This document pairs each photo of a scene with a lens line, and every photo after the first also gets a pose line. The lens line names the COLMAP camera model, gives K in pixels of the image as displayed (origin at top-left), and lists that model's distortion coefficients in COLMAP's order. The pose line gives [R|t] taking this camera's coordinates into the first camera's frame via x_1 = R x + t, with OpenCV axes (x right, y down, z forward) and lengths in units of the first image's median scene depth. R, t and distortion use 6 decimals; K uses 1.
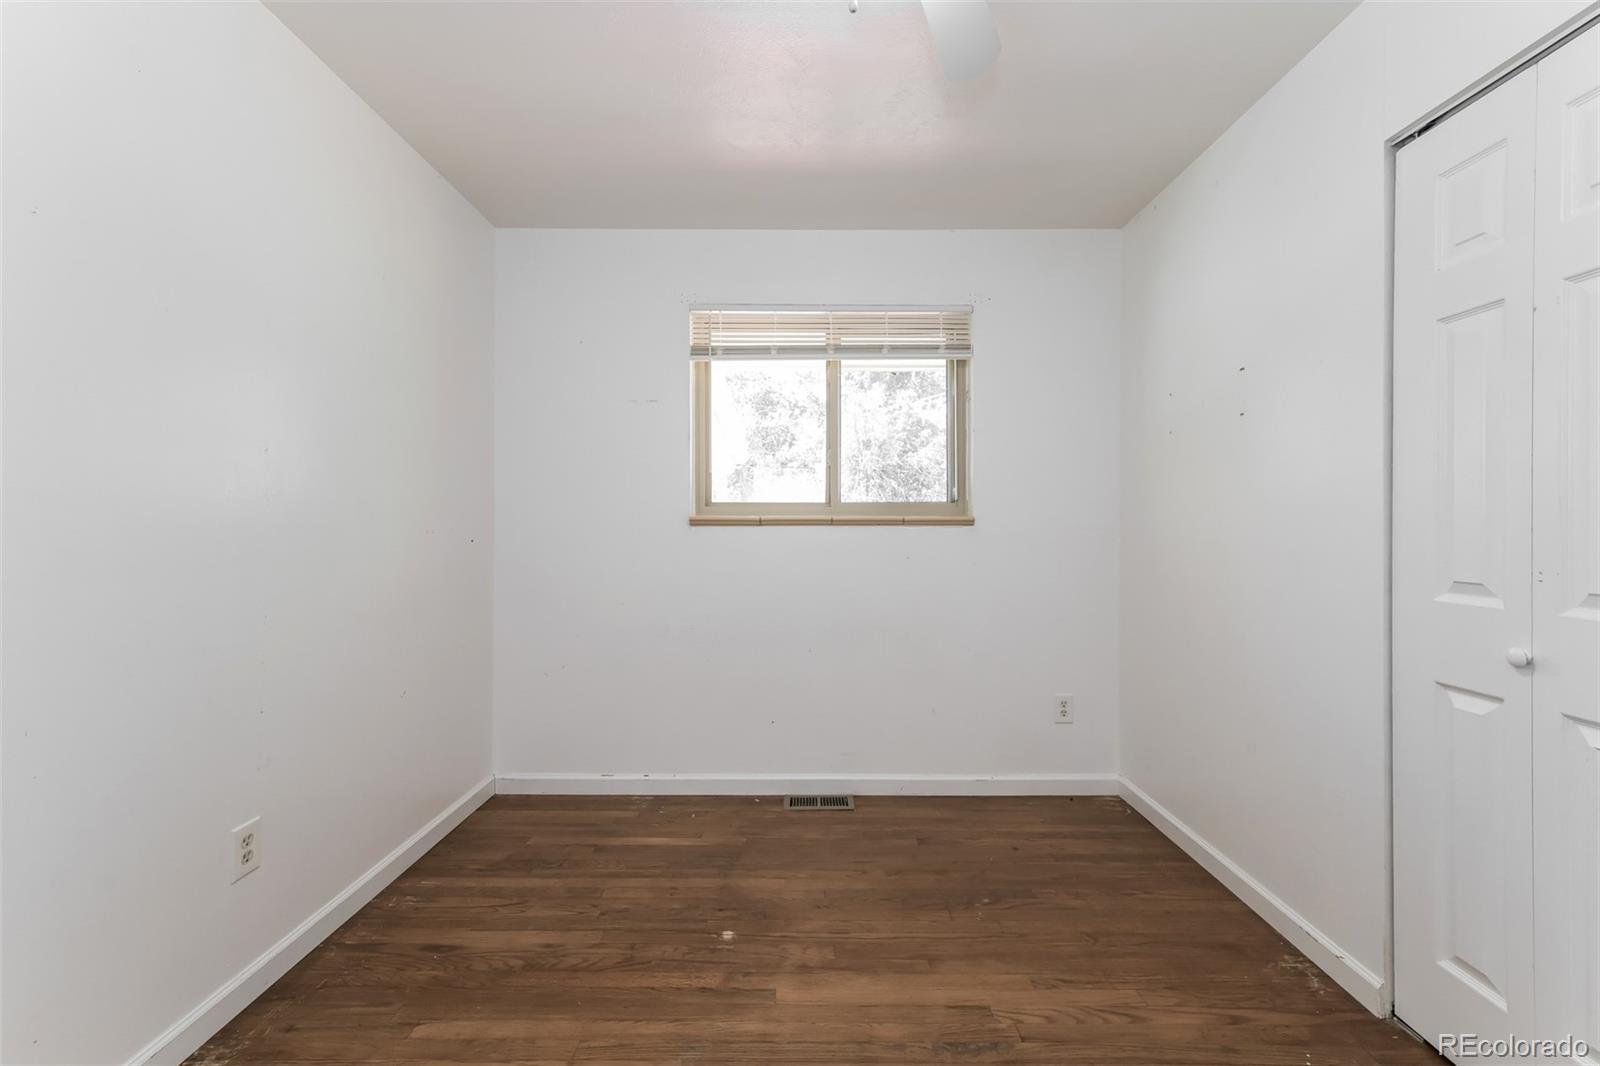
lens RADIAL K [[674.8, 0, 797.4], [0, 674.8, 522.0], [0, 0, 1]] dist [0.000791, 0.000098]
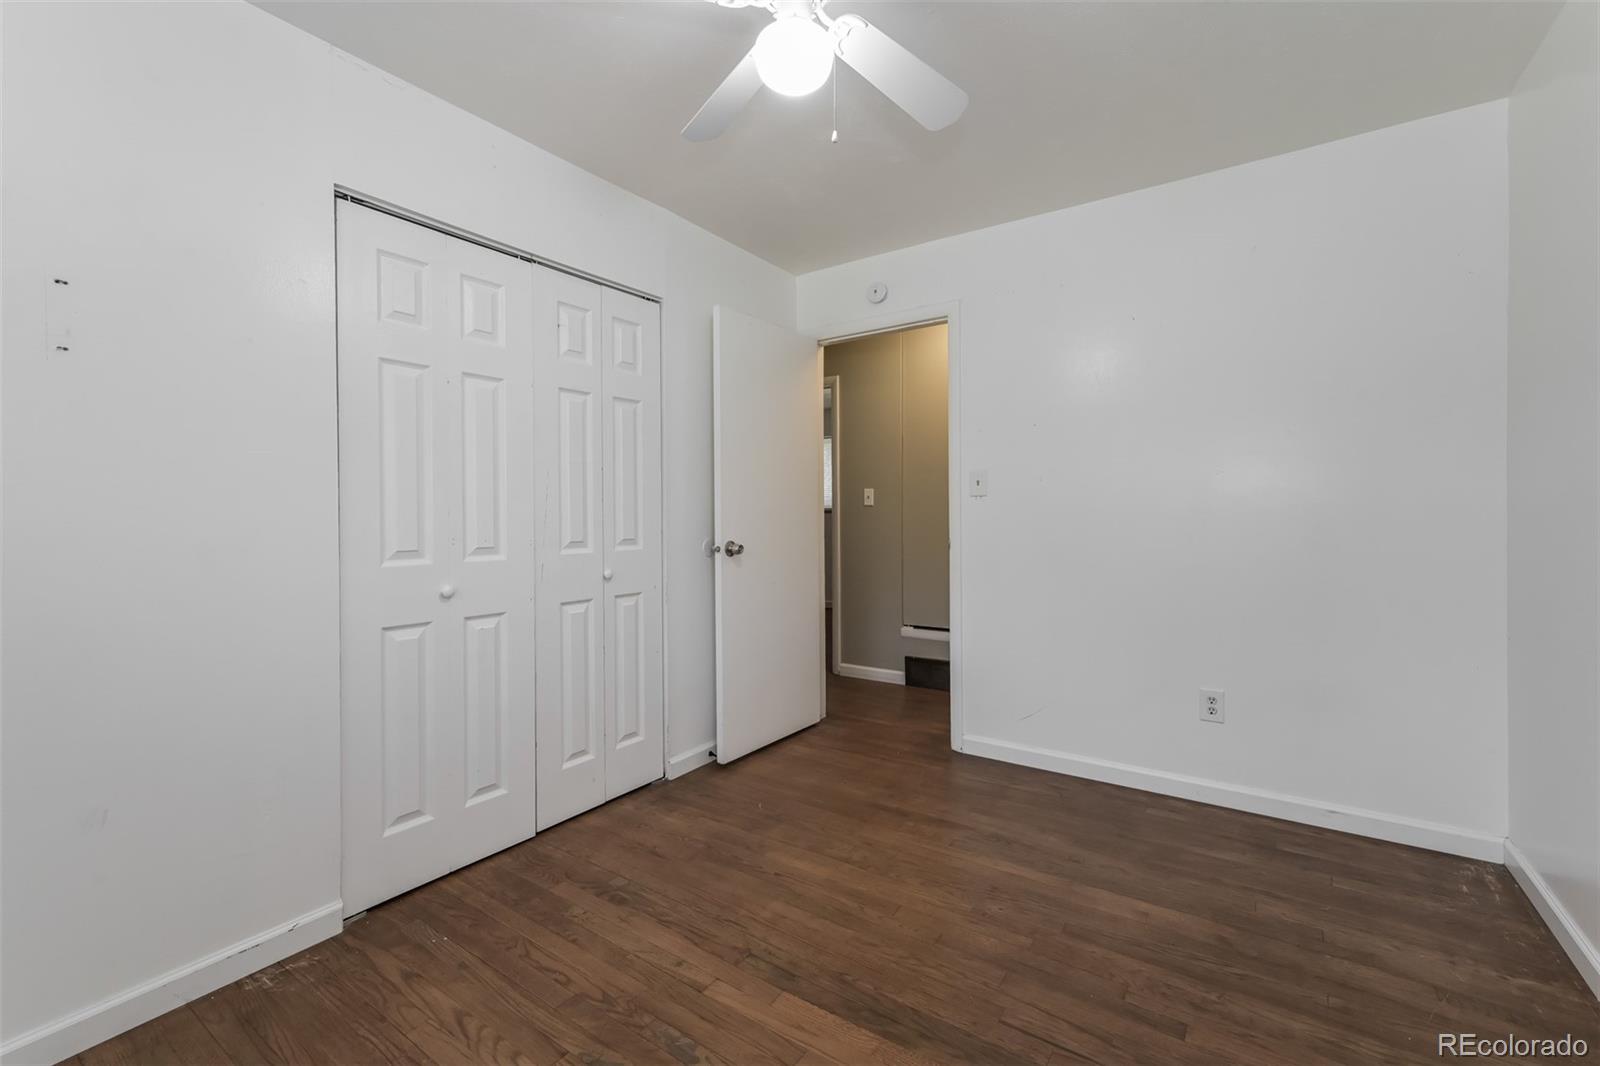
lens RADIAL K [[674.8, 0, 797.4], [0, 674.8, 522.0], [0, 0, 1]] dist [0.000791, 0.000098]
pose [[-0.835643, -0.005845, 0.549242, -0.457120], [-0.000294, 0.999948, 0.010193, 0.012935], [-0.549273, 0.008356, -0.835601, 1.615651]]
